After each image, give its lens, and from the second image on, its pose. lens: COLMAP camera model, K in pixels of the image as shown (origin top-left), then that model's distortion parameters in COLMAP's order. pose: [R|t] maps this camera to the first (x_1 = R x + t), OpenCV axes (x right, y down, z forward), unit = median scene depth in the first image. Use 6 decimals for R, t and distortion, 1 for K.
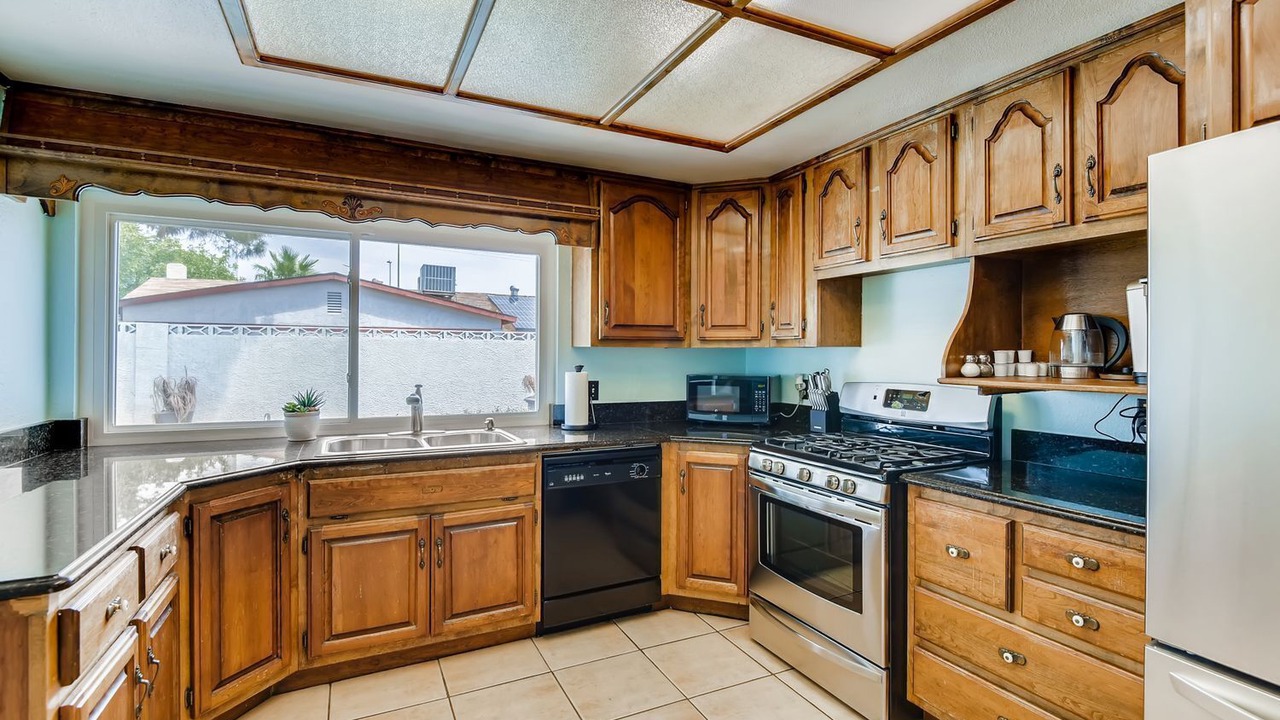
lens RADIAL K [[596.3, 0, 644.0], [0, 596.3, 356.4], [0, 0, 1]] dist [0.011051, -0.008099]
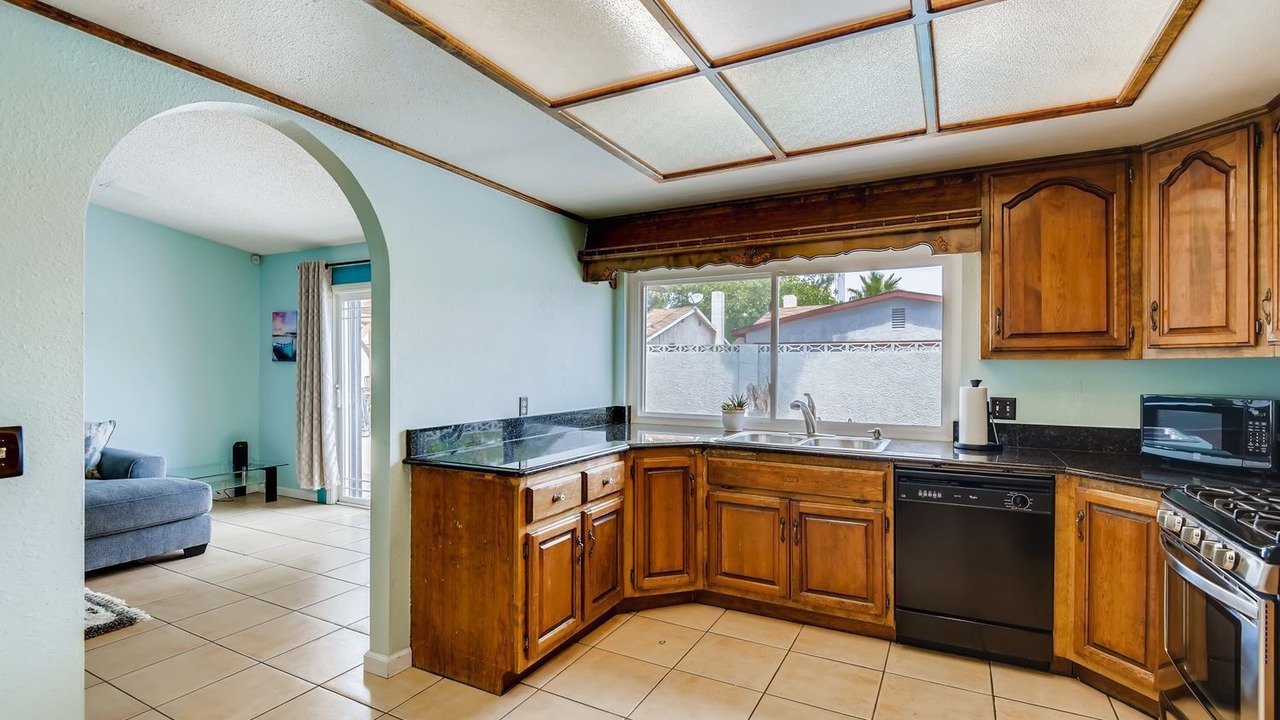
lens RADIAL K [[596.3, 0, 626.4], [0, 596.3, 366.4], [0, 0, 1]] dist [0.011051, -0.008099]
pose [[0.570292, -0.002347, -0.821439, 0.408820], [-0.001793, 0.999990, -0.004102, -0.001132], [0.821440, 0.003812, 0.570282, 0.029294]]
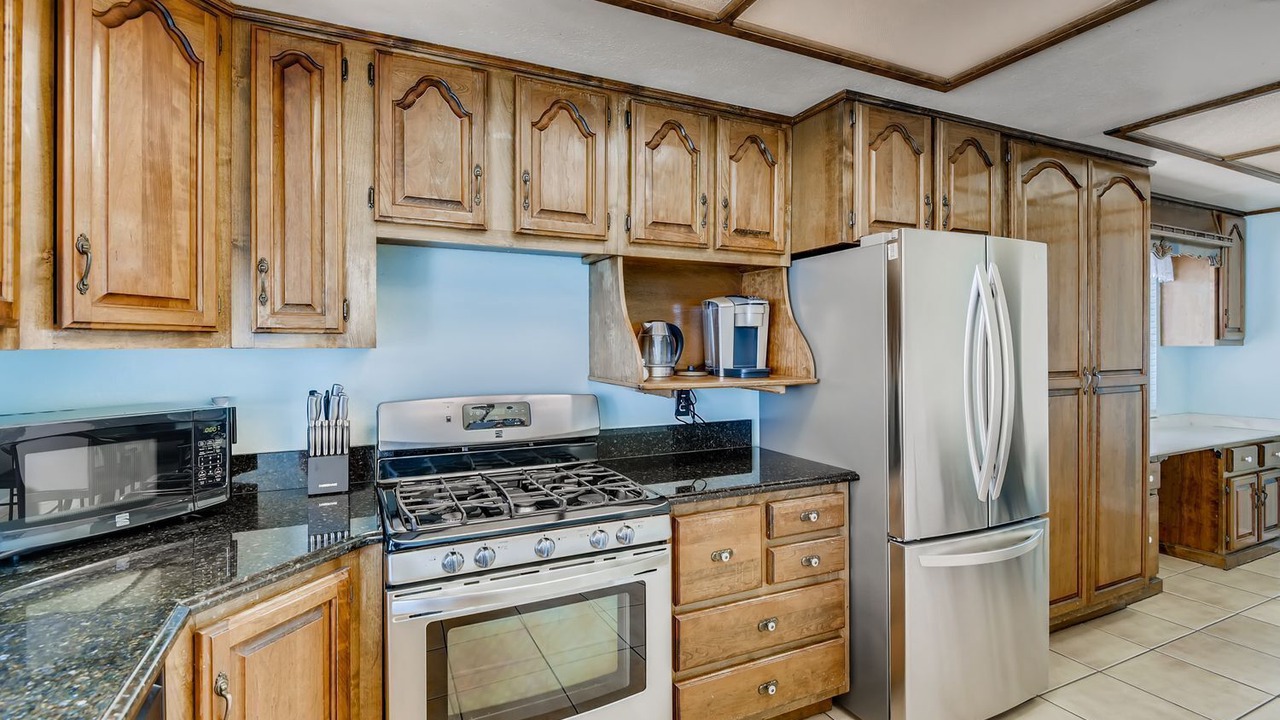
lens RADIAL K [[596.3, 0, 642.0], [0, 596.3, 350.1], [0, 0, 1]] dist [0.011051, -0.008099]
pose [[0.016196, -0.003112, 0.999864, -0.330205], [0.007902, 0.999964, 0.002985, -0.015137], [-0.999838, 0.007853, 0.016220, 0.771754]]
